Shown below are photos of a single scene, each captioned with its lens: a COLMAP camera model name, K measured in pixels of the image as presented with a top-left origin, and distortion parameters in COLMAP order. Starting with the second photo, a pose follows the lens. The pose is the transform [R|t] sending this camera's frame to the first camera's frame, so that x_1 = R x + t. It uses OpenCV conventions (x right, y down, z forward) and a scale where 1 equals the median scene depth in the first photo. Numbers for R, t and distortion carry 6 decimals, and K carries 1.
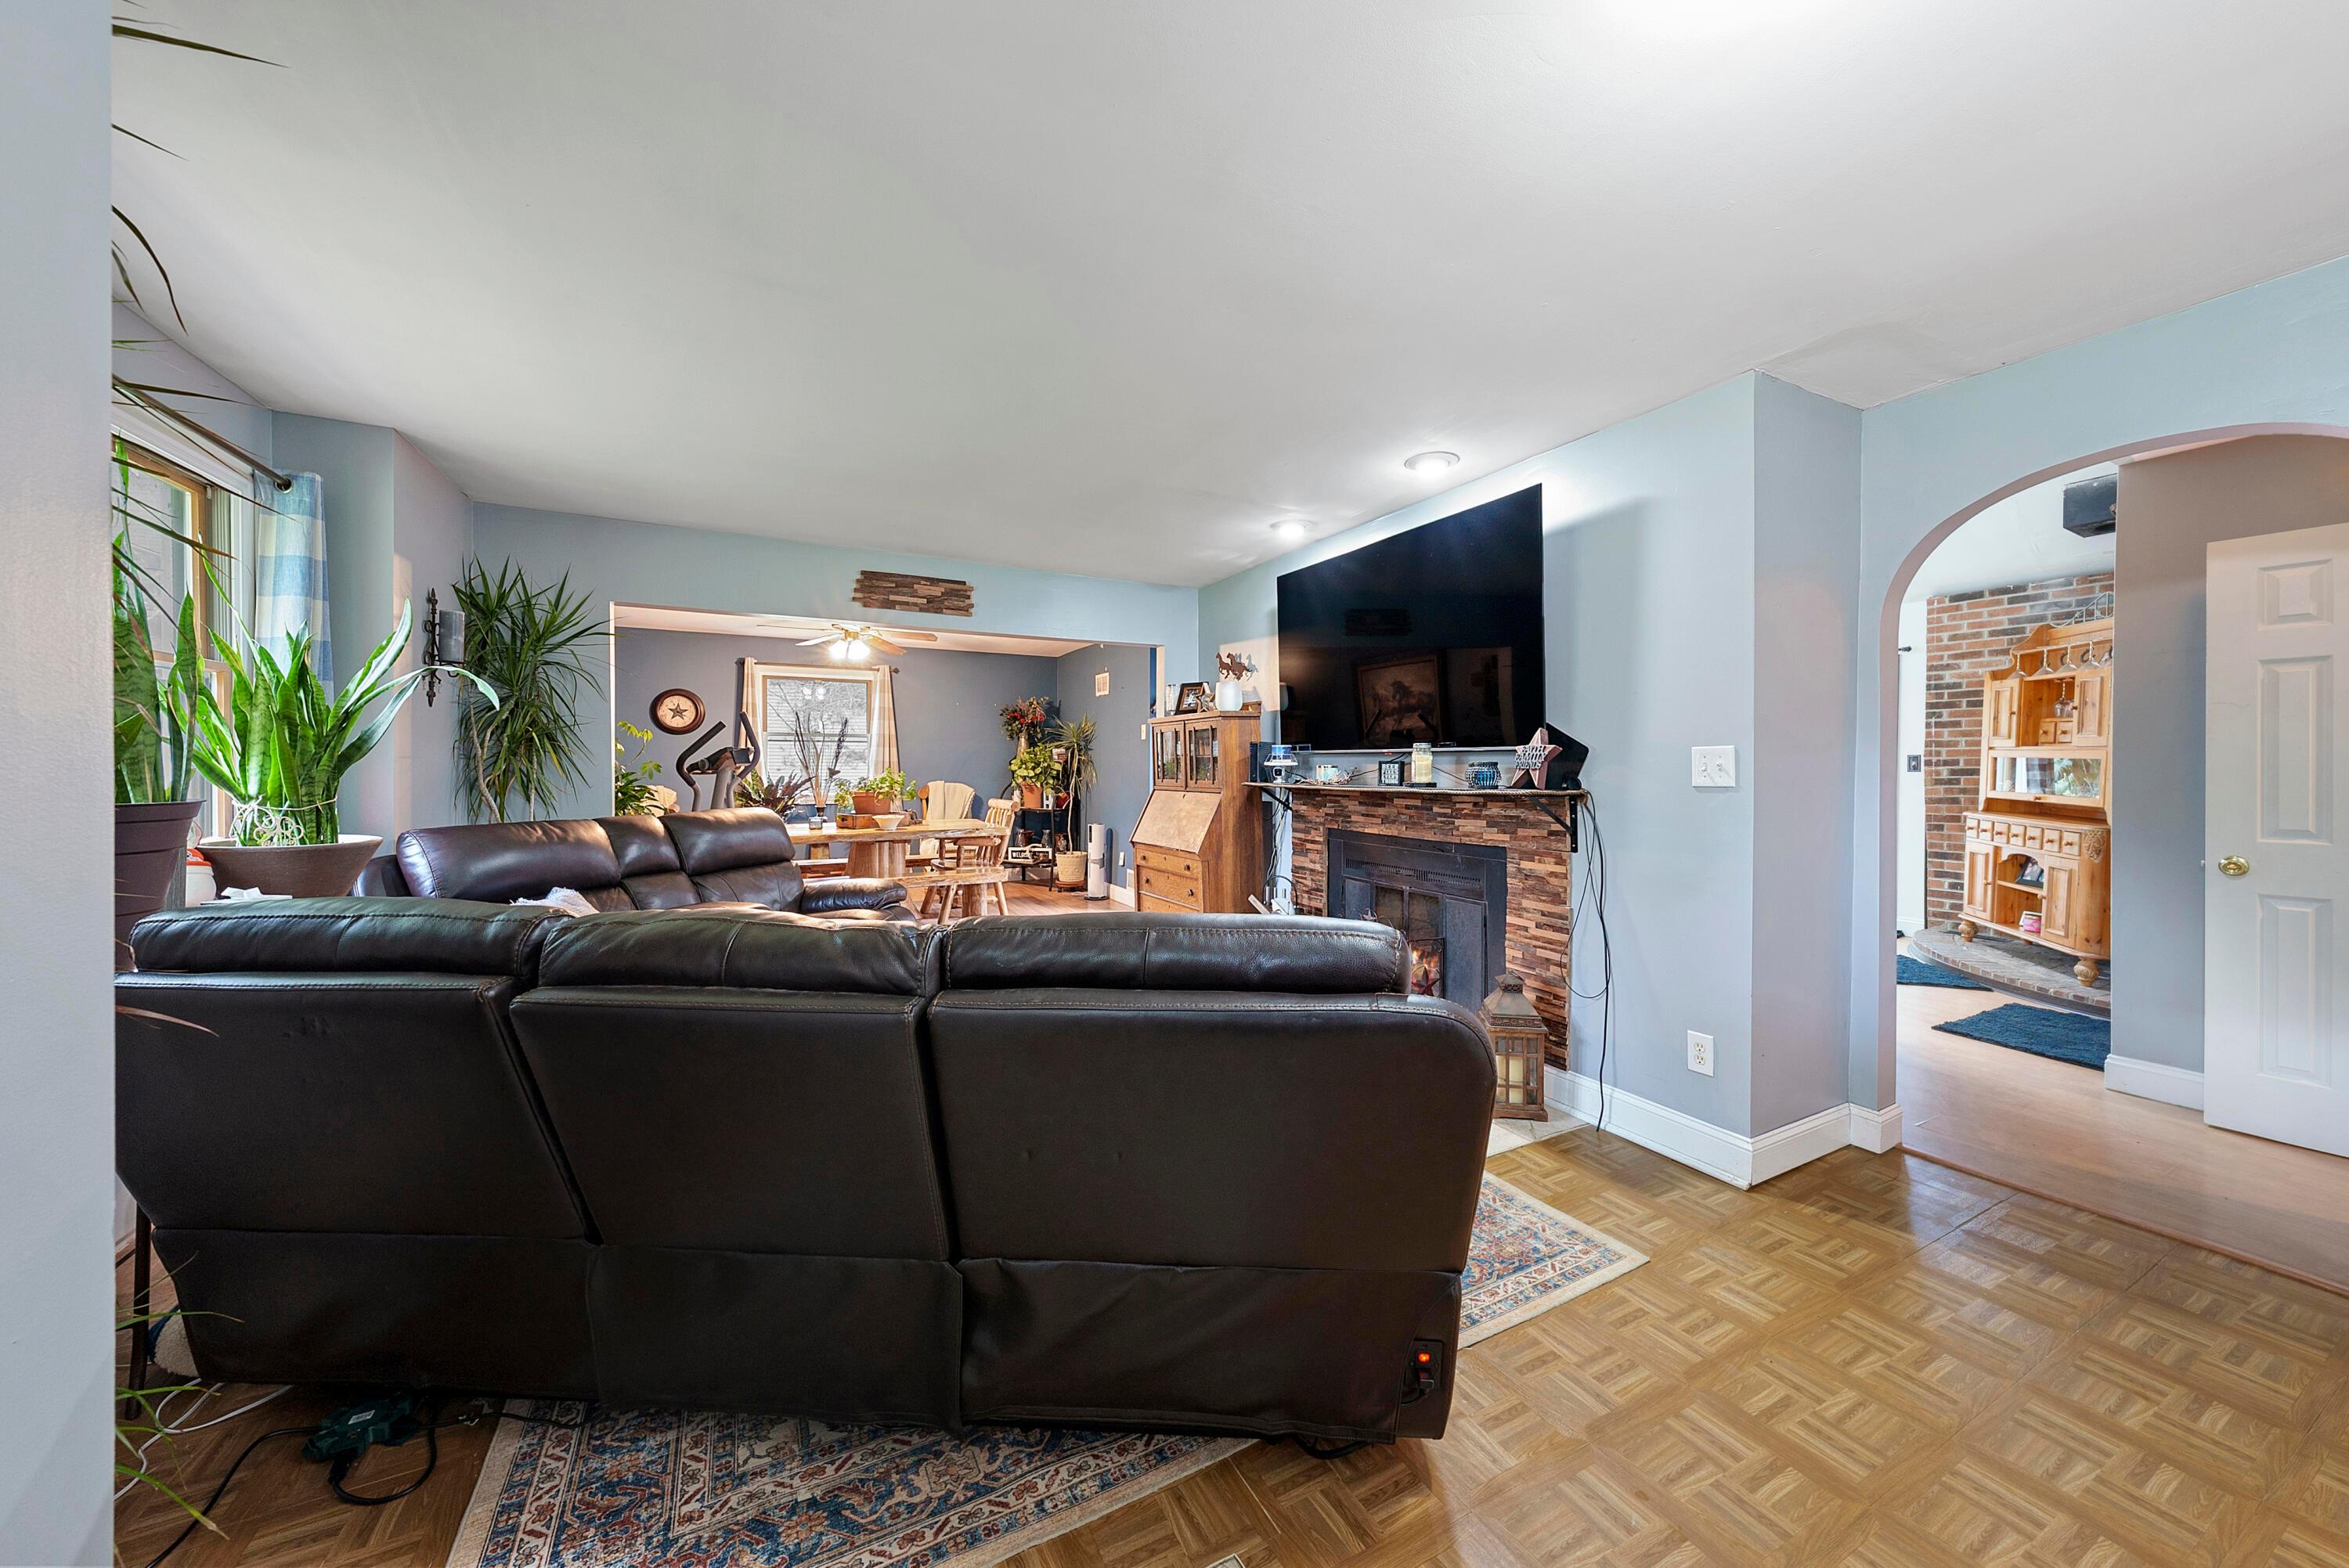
lens RADIAL K [[828.7, 0, 1178.6], [0, 828.7, 771.0], [0, 0, 1]] dist [0.000052, 0.000003]
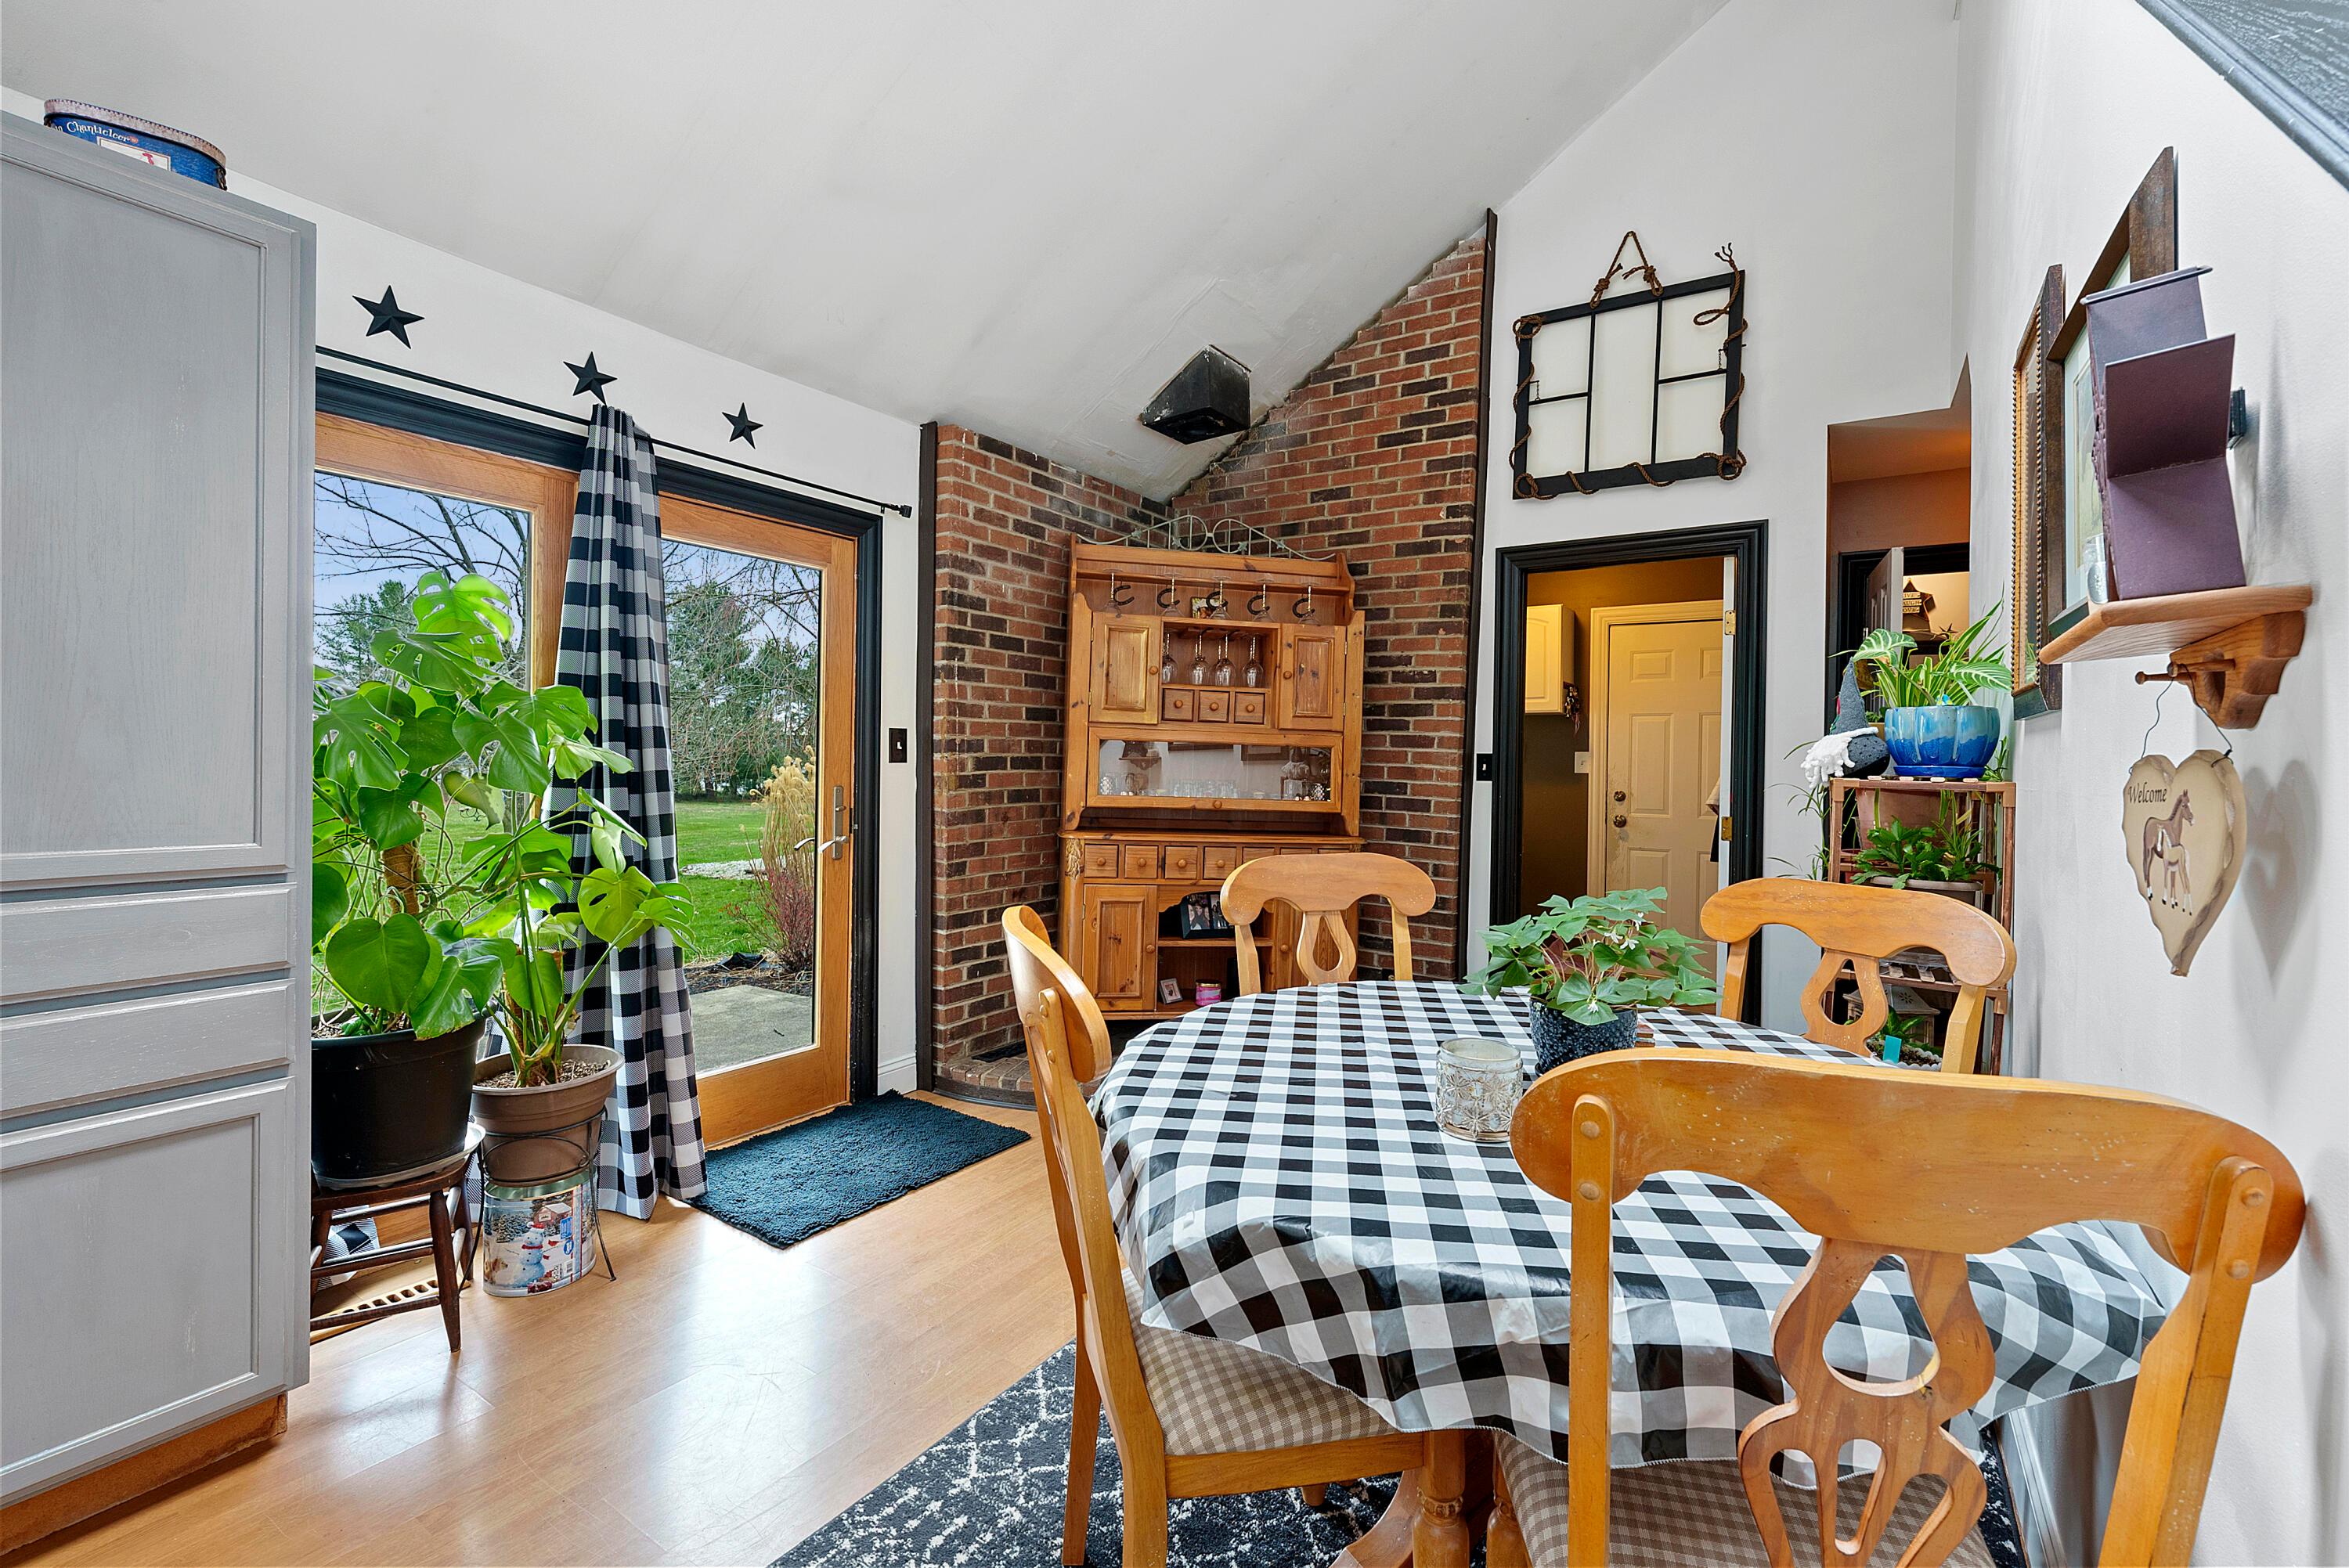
lens RADIAL K [[983.6, 0, 1173.8], [0, 983.6, 775.8], [0, 0, 1]] dist [-0.000866, -0.000046]
pose [[-0.477163, -0.006306, 0.878792, 0.308232], [0.002067, 0.999963, 0.008298, 0.004473], [-0.878813, 0.005775, -0.477132, 1.189172]]
